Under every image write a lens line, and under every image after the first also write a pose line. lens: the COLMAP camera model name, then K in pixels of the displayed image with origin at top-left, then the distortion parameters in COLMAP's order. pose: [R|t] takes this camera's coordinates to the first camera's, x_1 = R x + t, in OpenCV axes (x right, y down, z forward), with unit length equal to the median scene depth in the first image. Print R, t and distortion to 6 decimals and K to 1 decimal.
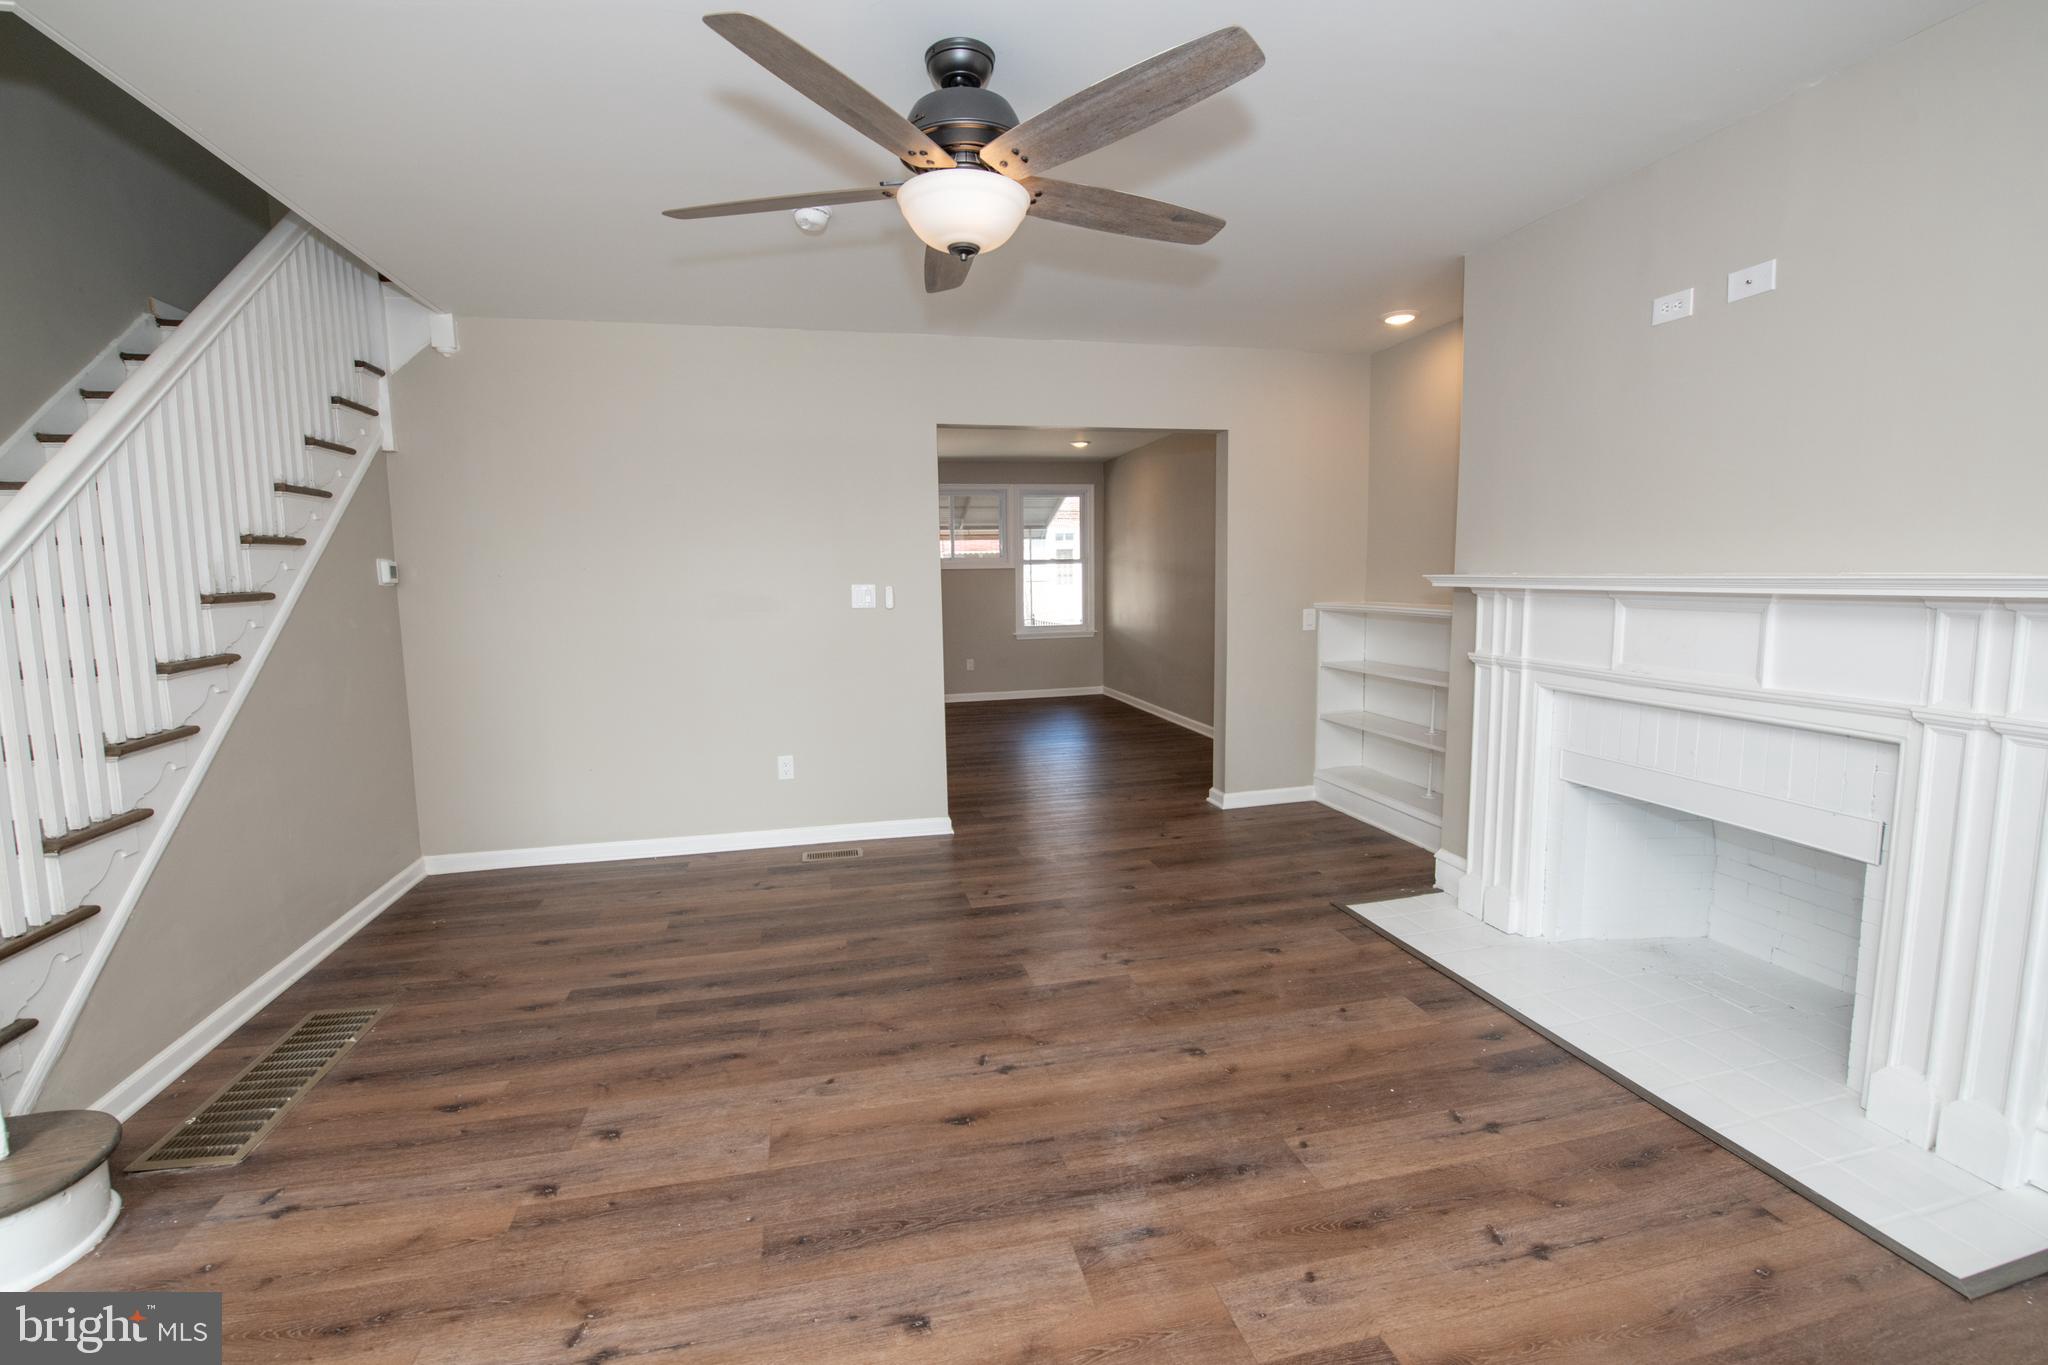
lens RADIAL K [[857.6, 0, 998.9], [0, 857.6, 672.3], [0, 0, 1]] dist [-0.019929, -0.000717]
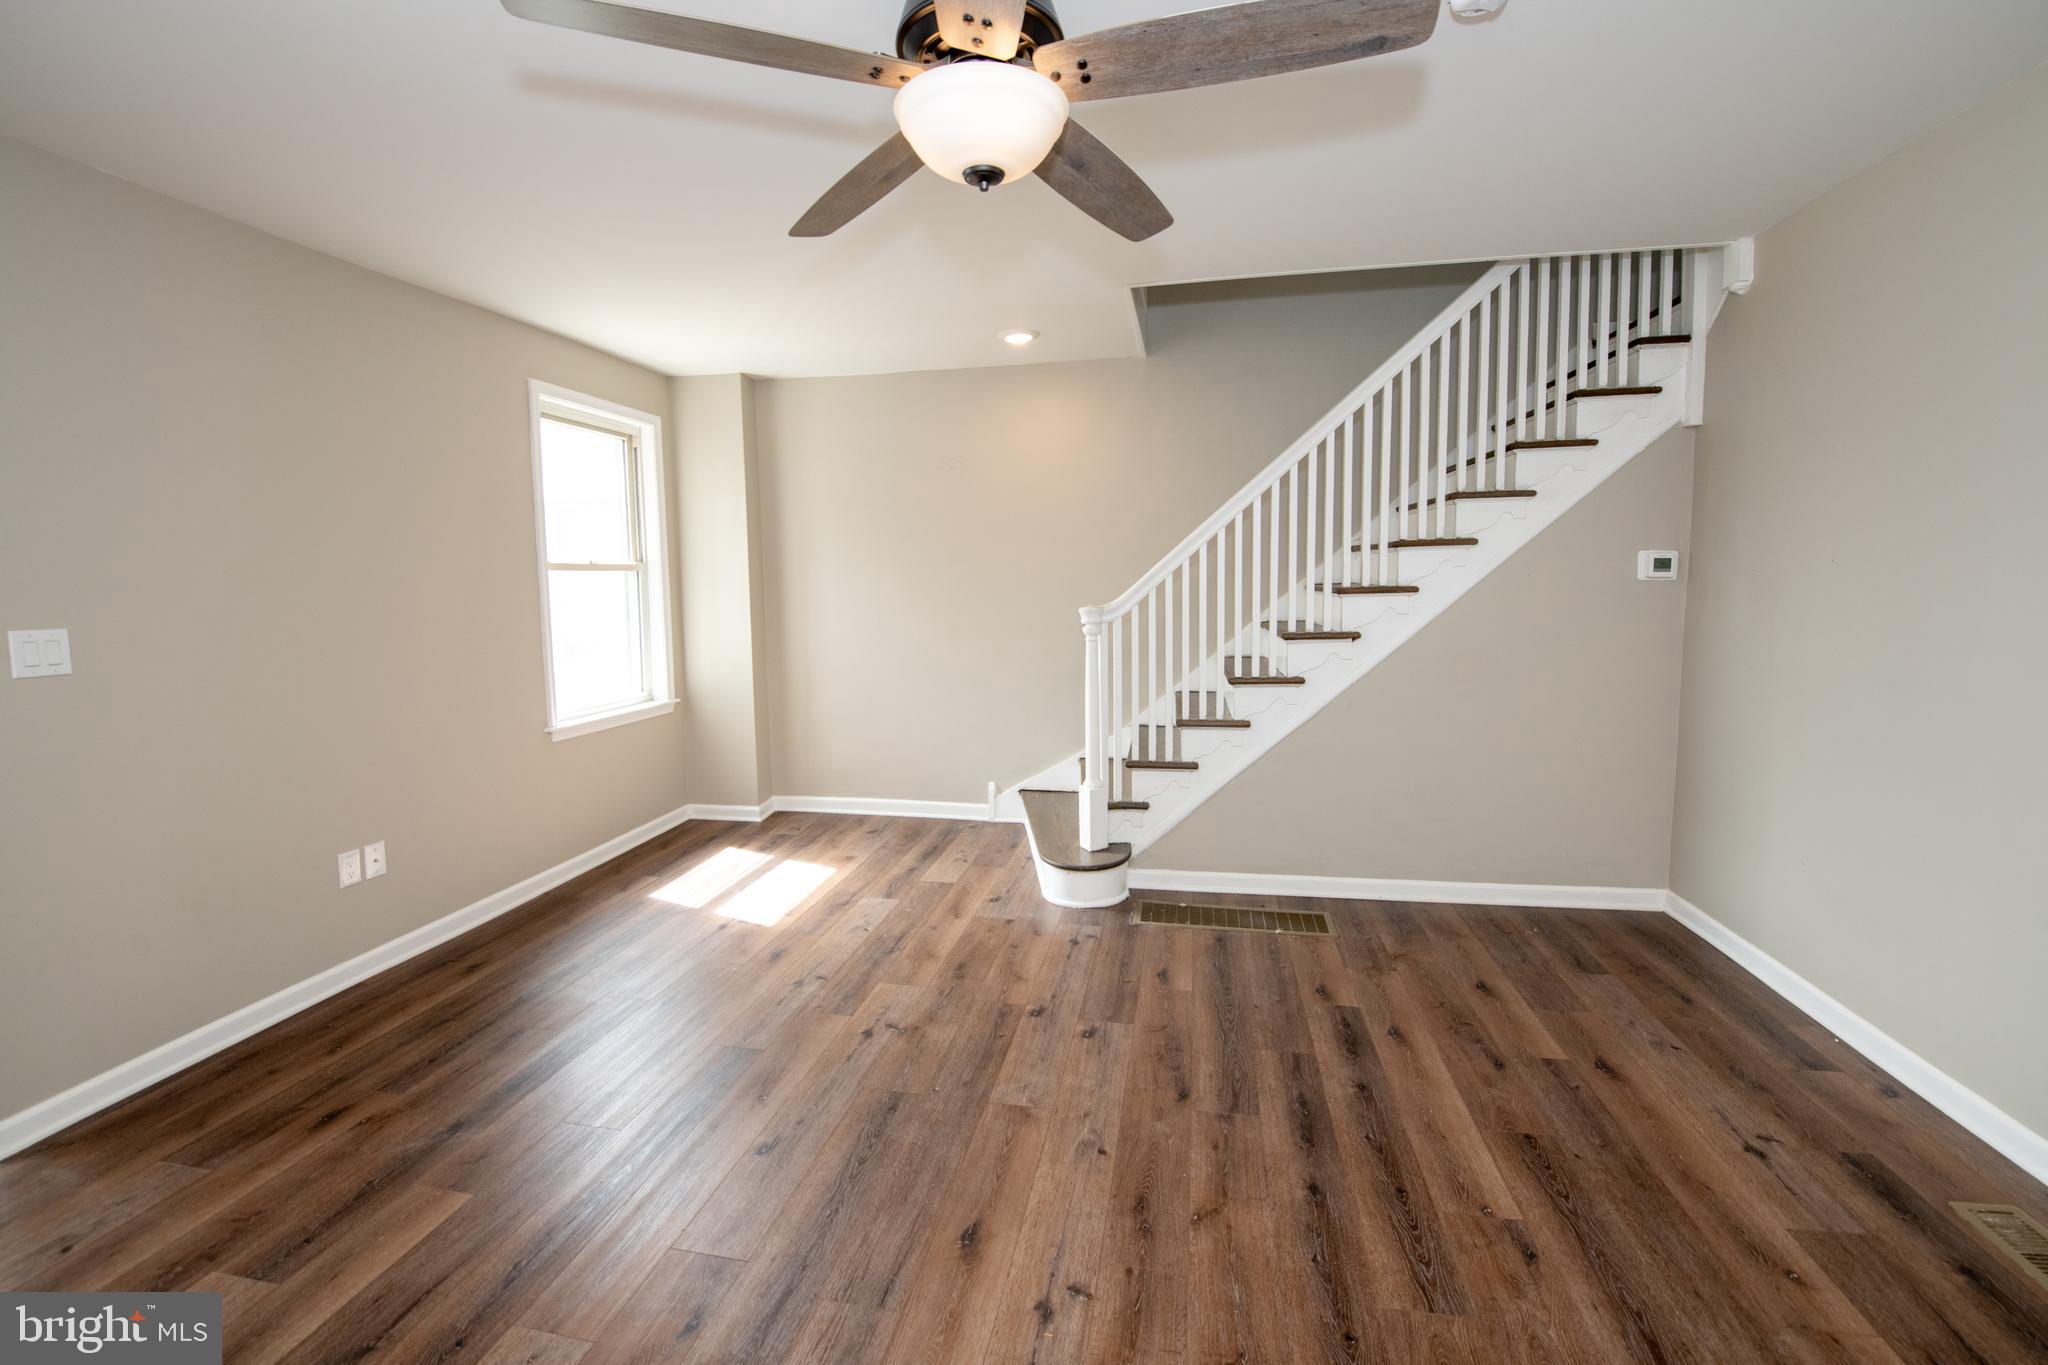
lens RADIAL K [[847.2, 0, 1032.0], [0, 847.2, 662.1], [0, 0, 1]] dist [-0.021038, -0.000613]
pose [[-0.388464, 0.112165, -0.914612, 0.539341], [-0.084637, 0.984025, 0.156625, -0.149000], [0.917569, 0.138253, -0.372765, 1.099017]]
